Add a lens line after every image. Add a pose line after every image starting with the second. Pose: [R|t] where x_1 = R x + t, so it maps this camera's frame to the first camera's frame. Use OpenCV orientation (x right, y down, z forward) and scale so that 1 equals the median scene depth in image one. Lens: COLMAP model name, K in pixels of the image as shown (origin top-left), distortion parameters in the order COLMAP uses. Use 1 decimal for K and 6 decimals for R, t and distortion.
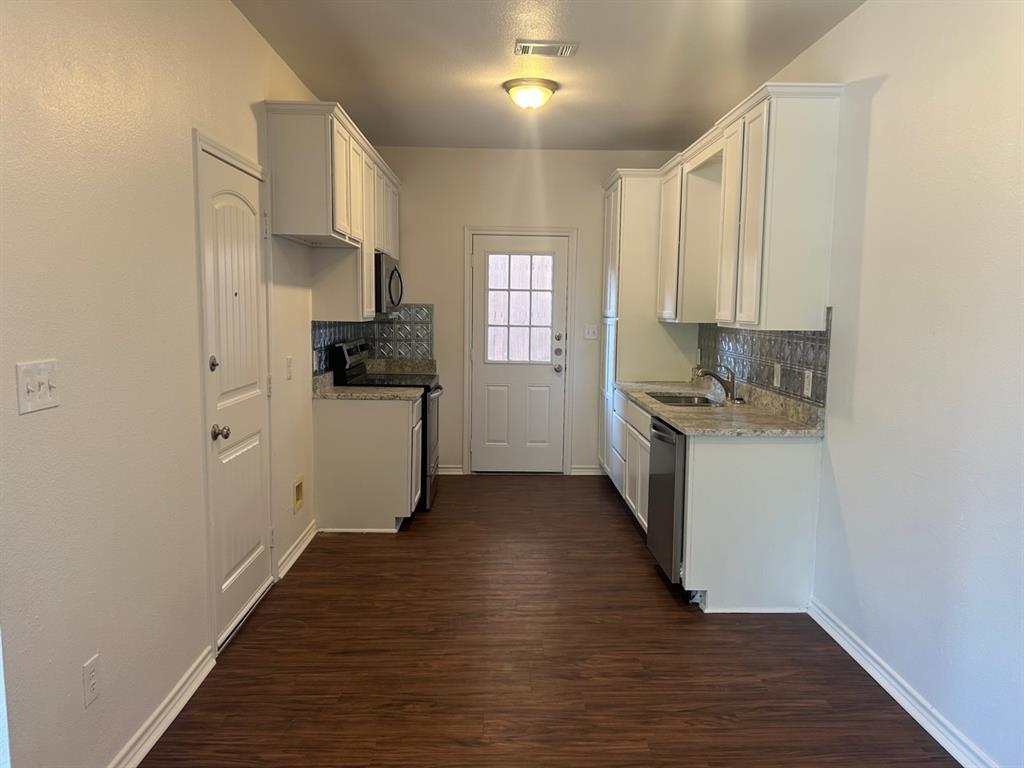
lens RADIAL K [[770.3, 0, 512.0], [0, 770.3, 384.0], [0, 0, 1]] dist [0.093288, -0.124064]
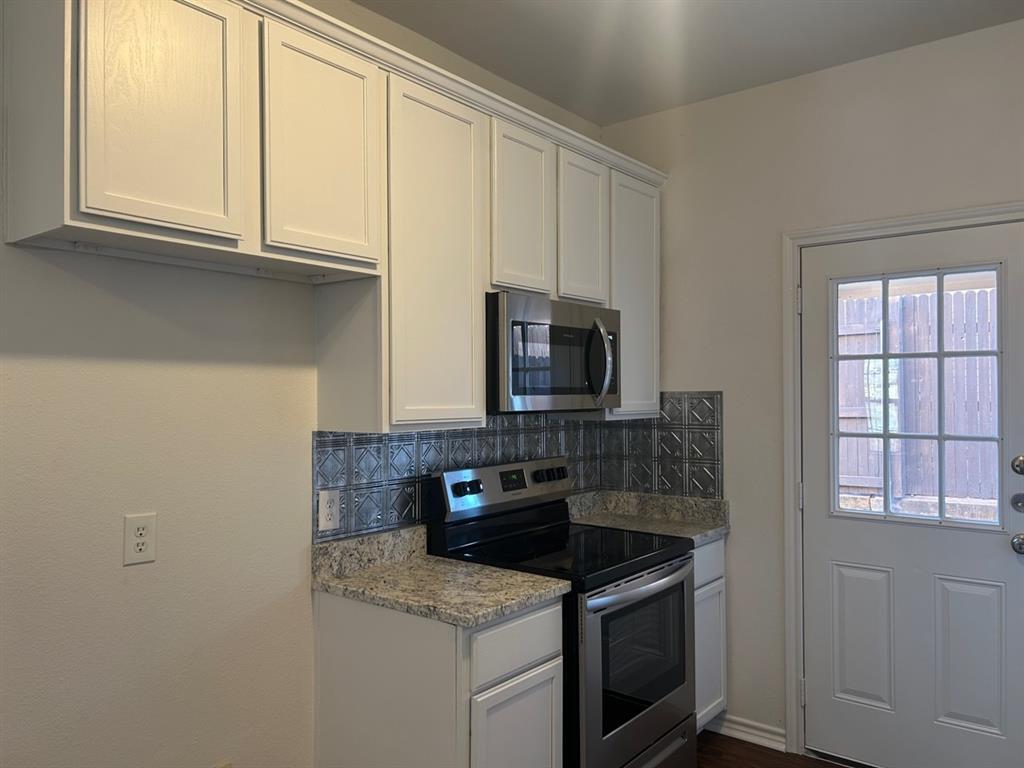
lens RADIAL K [[770.3, 0, 512.0], [0, 770.3, 384.0], [0, 0, 1]] dist [0.093288, -0.124064]
pose [[0.770551, -0.026240, -0.636838, 0.118872], [-0.047100, 0.994076, -0.097949, -0.051003], [0.635636, 0.105469, 0.764751, 0.516170]]
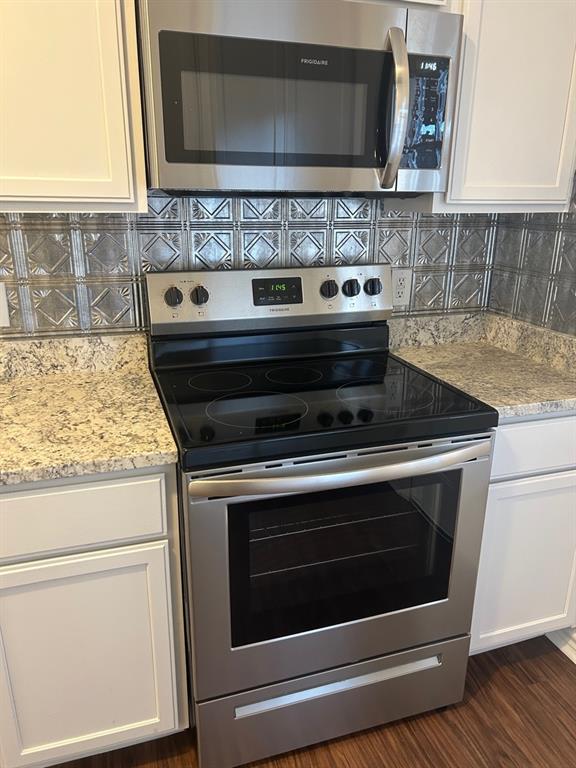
lens RADIAL K [[577.7, 0, 292.6], [0, 577.7, 386.9], [0, 0, 1]] dist [0.093288, -0.124064]
pose [[0.292237, 0.288036, -0.911939, 0.080867], [-0.101293, 0.957525, 0.269974, -0.069258], [0.950966, 0.013477, 0.309001, 0.799971]]
